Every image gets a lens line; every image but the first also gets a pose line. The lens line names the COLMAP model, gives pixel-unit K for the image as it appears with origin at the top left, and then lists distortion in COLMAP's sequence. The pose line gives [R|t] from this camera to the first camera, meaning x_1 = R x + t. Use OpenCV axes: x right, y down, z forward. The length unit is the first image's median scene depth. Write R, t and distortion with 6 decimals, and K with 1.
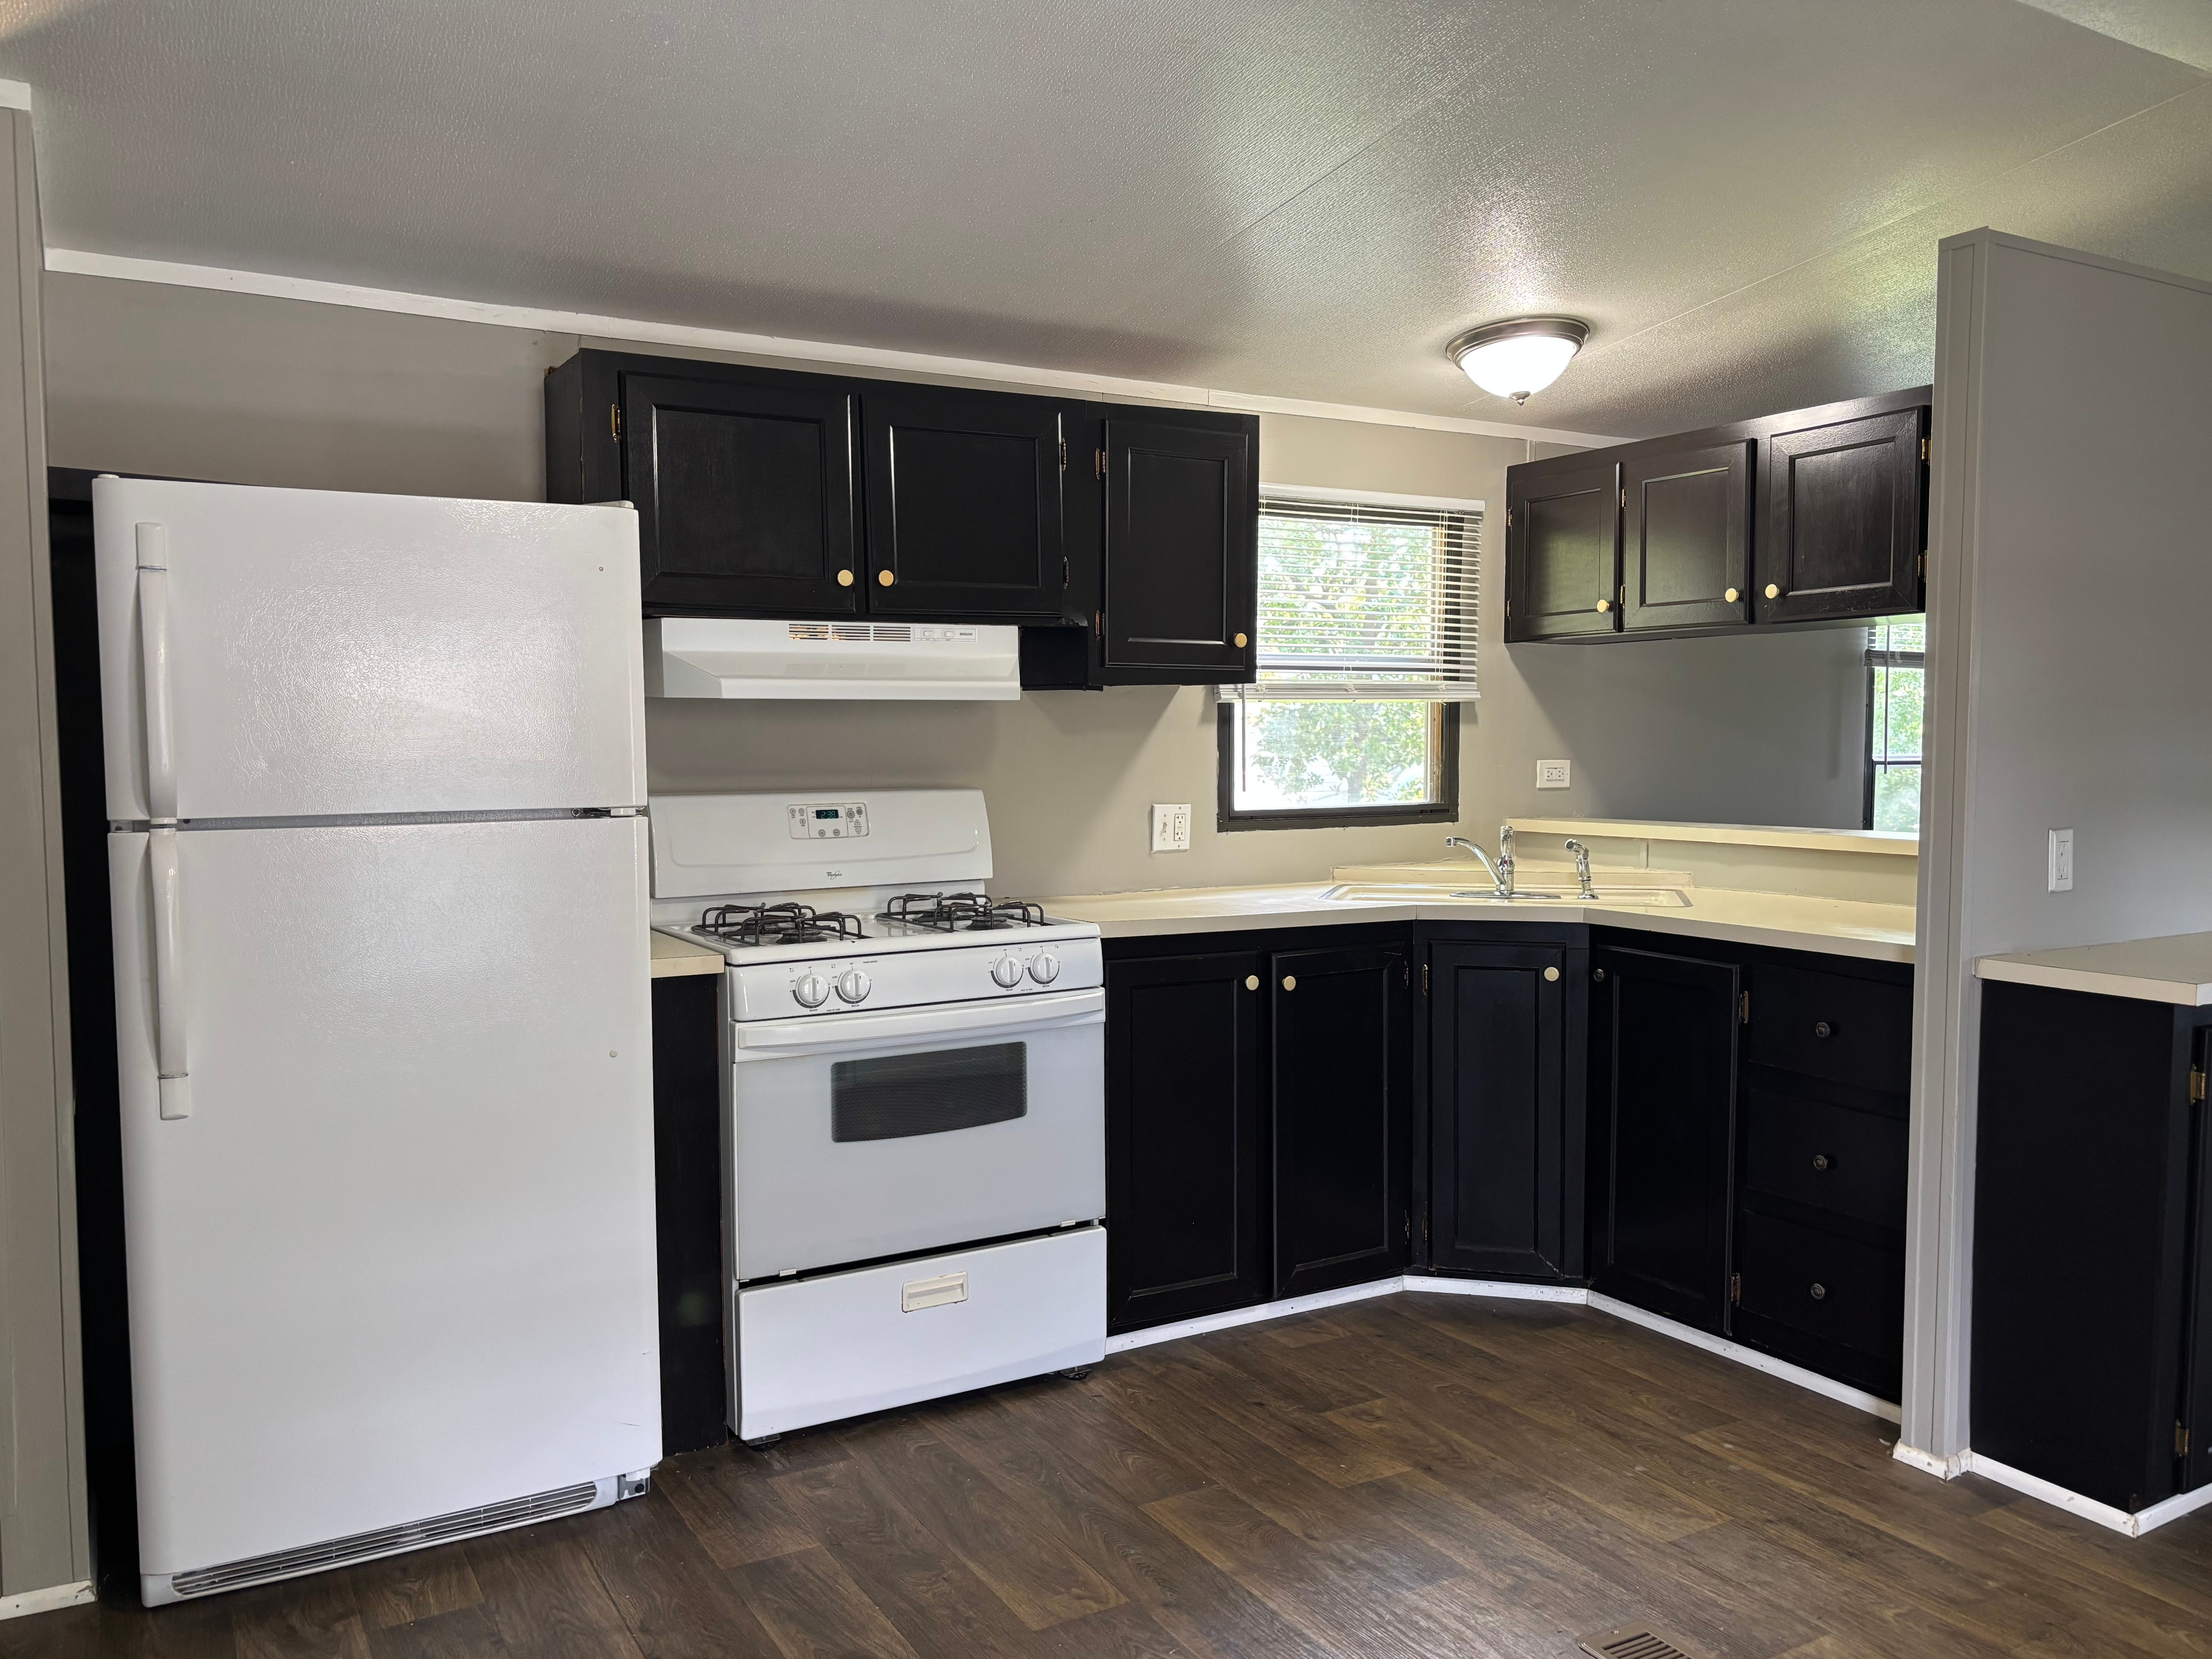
lens RADIAL K [[1664.1, 0, 1150.6], [0, 1664.1, 826.1], [0, 0, 1]] dist [0.040359, -0.027001]
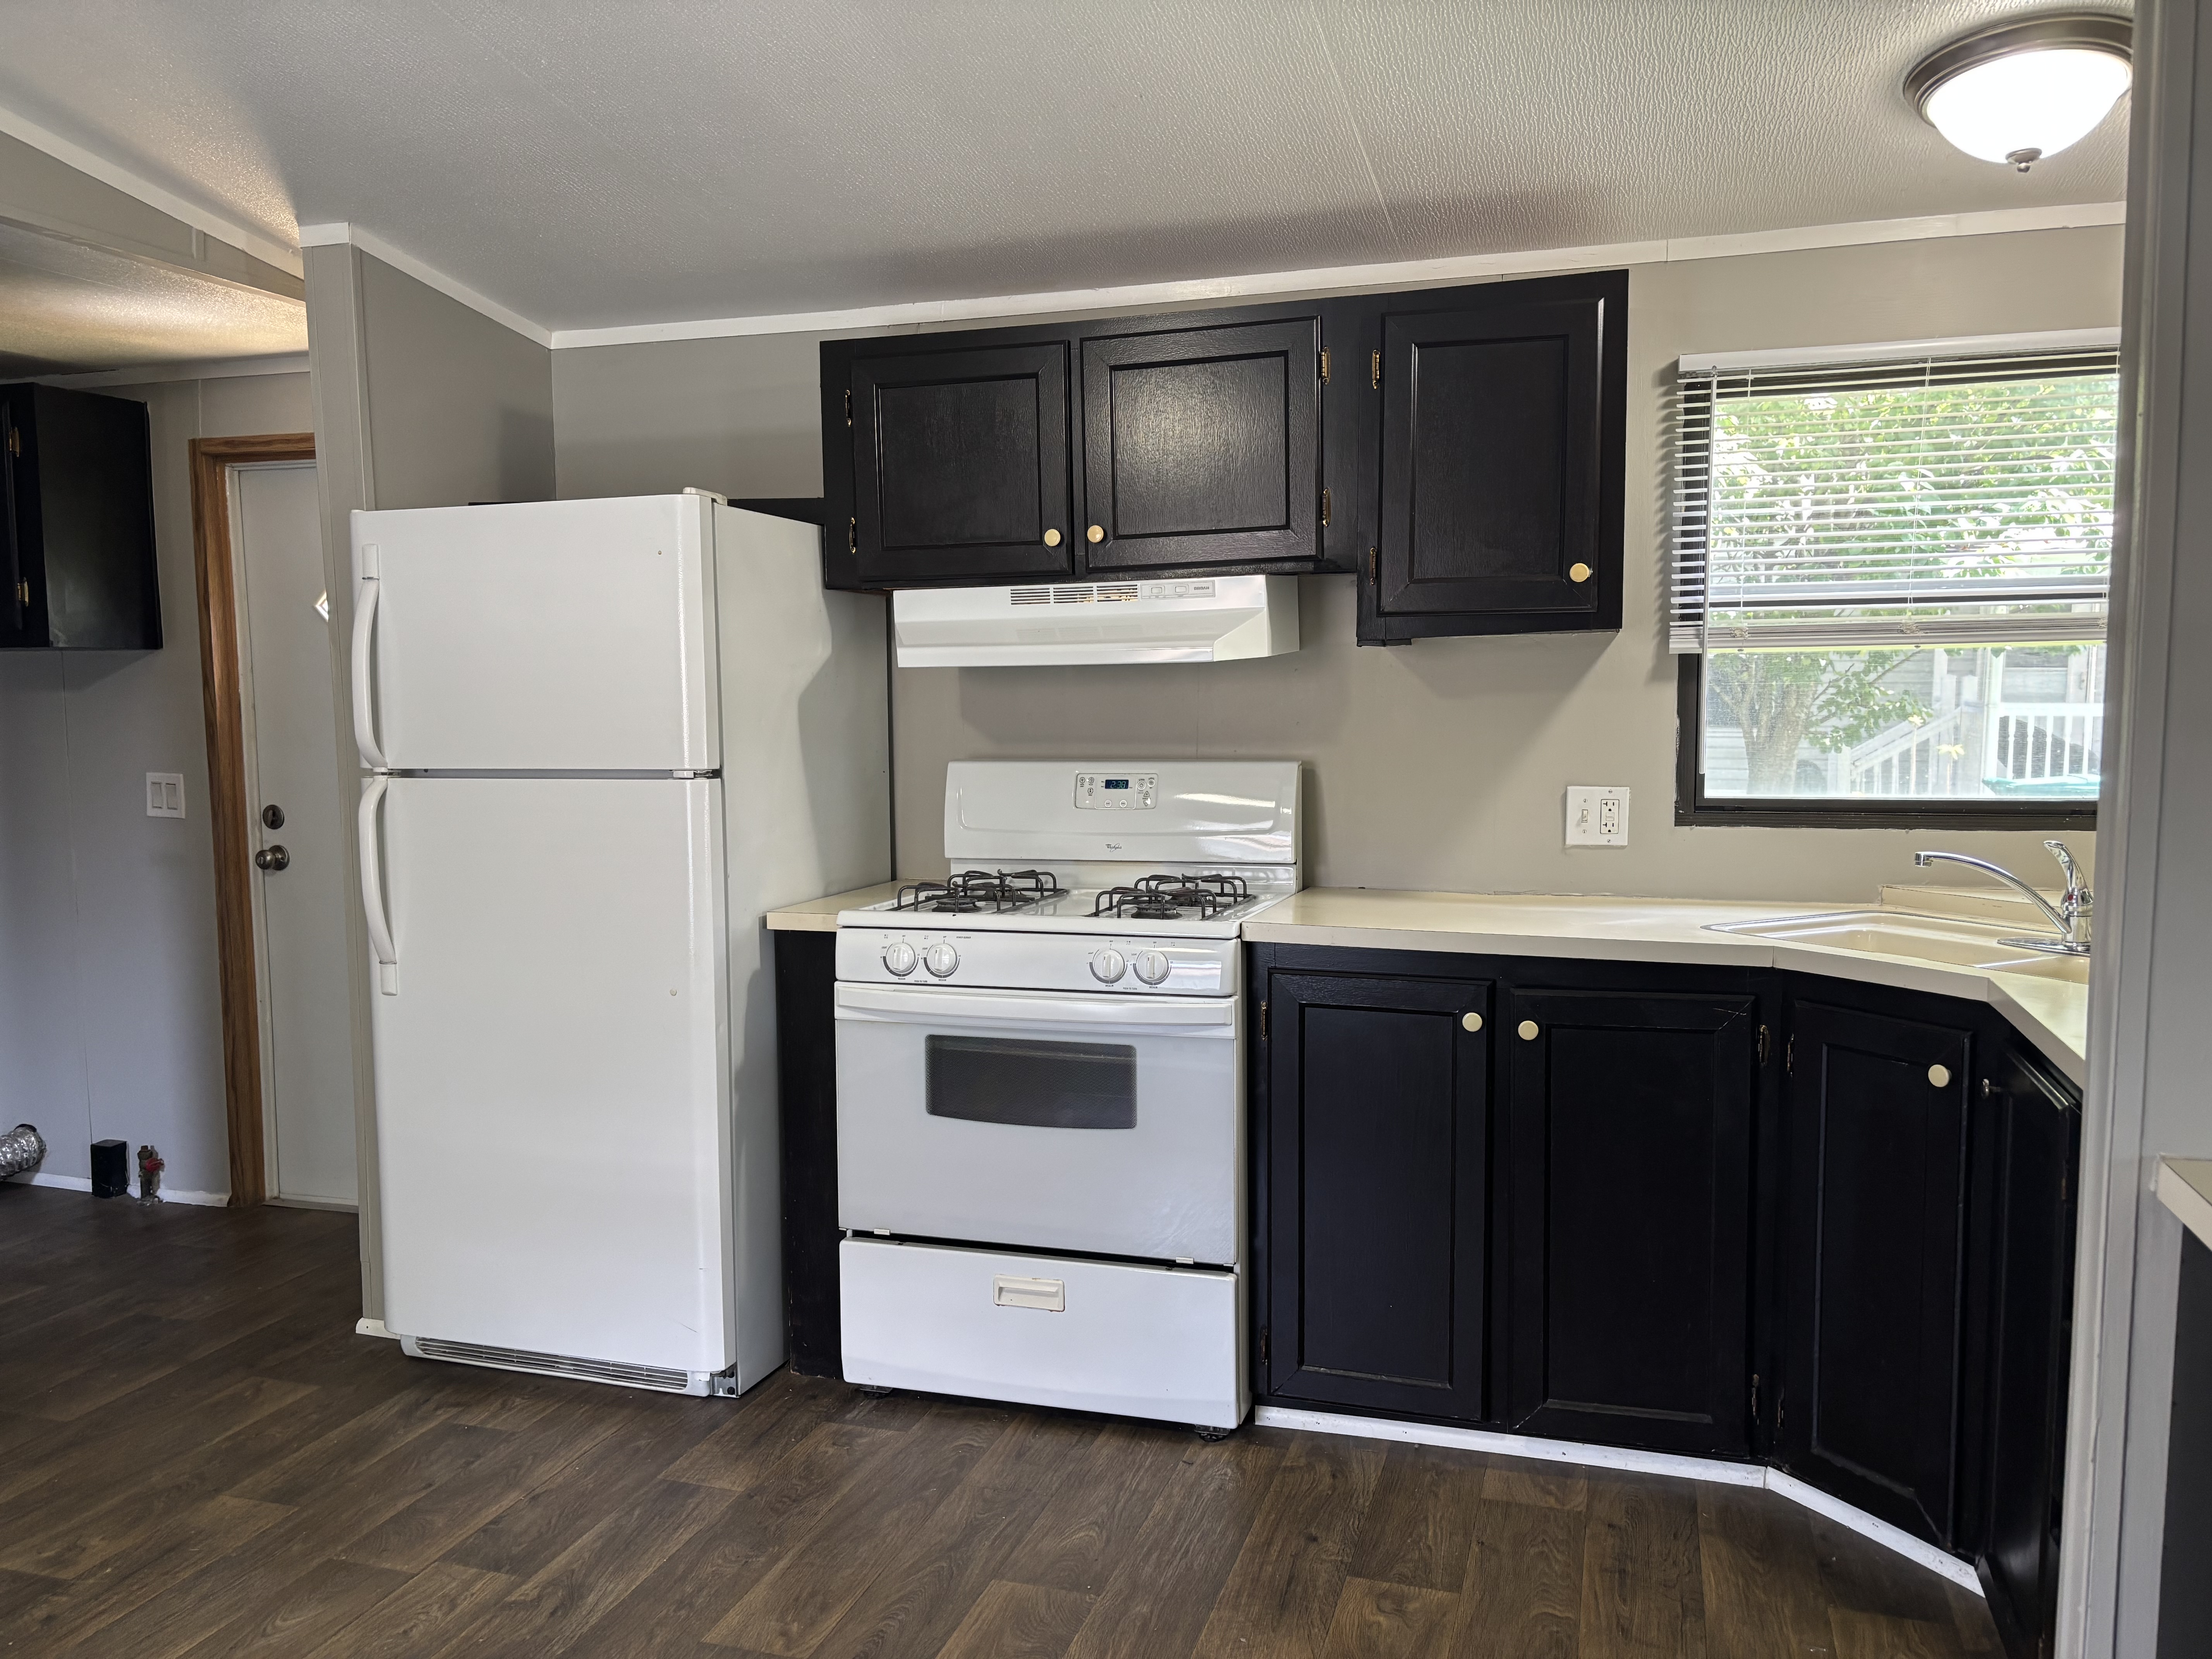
lens RADIAL K [[1664.1, 0, 1112.2], [0, 1664.1, 838.7], [0, 0, 1]] dist [0.040359, -0.027001]
pose [[0.678166, 0.058495, -0.732577, 0.551067], [-0.034763, 0.998265, 0.047529, -0.022963], [0.734086, -0.006766, 0.679023, 0.376009]]
